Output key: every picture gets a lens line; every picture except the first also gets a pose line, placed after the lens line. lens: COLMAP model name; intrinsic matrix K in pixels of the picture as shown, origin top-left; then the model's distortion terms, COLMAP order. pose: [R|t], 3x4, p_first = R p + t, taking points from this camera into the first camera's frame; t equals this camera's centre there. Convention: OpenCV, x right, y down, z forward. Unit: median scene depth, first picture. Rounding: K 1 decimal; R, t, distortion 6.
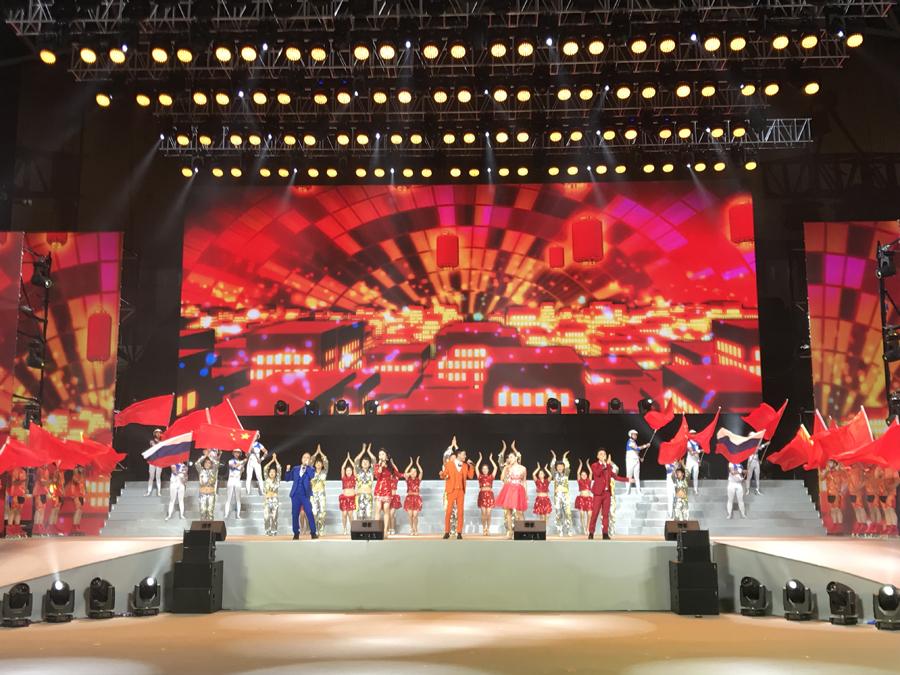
lens RADIAL K [[1094.9, 0, 441.2], [0, 1094.9, 320.3], [0, 0, 1]] dist [0.111523, 0.000000]
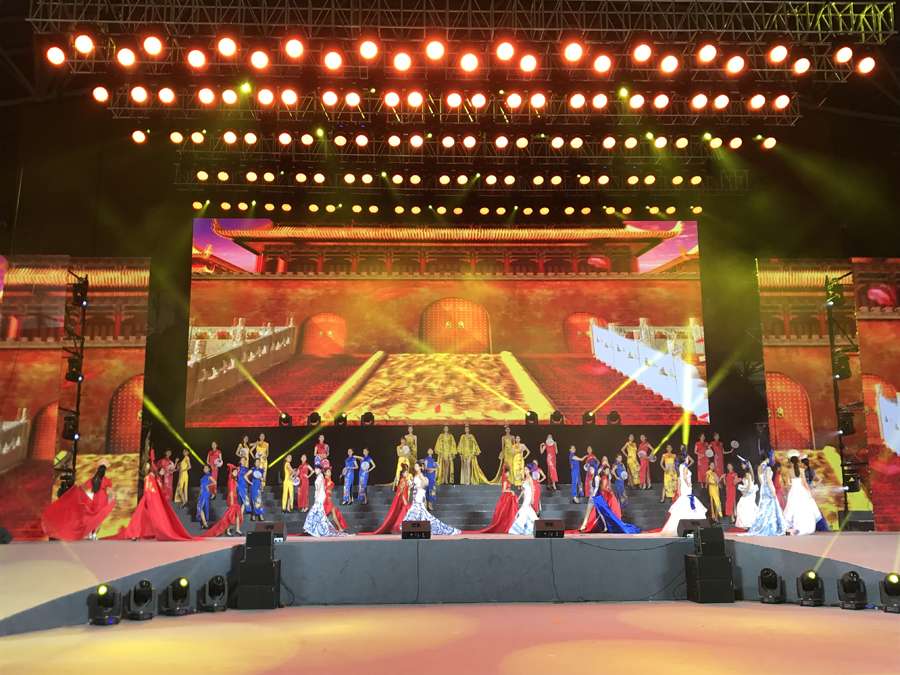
lens RADIAL K [[979.5, 0, 449.4], [0, 979.5, 338.9], [0, 0, 1]] dist [0.128224, 0.000000]
pose [[0.993696, 0.005419, 0.111975, -0.126372], [-0.005014, 0.999980, -0.003898, 0.000068], [-0.111994, 0.003312, 0.993703, 0.010694]]
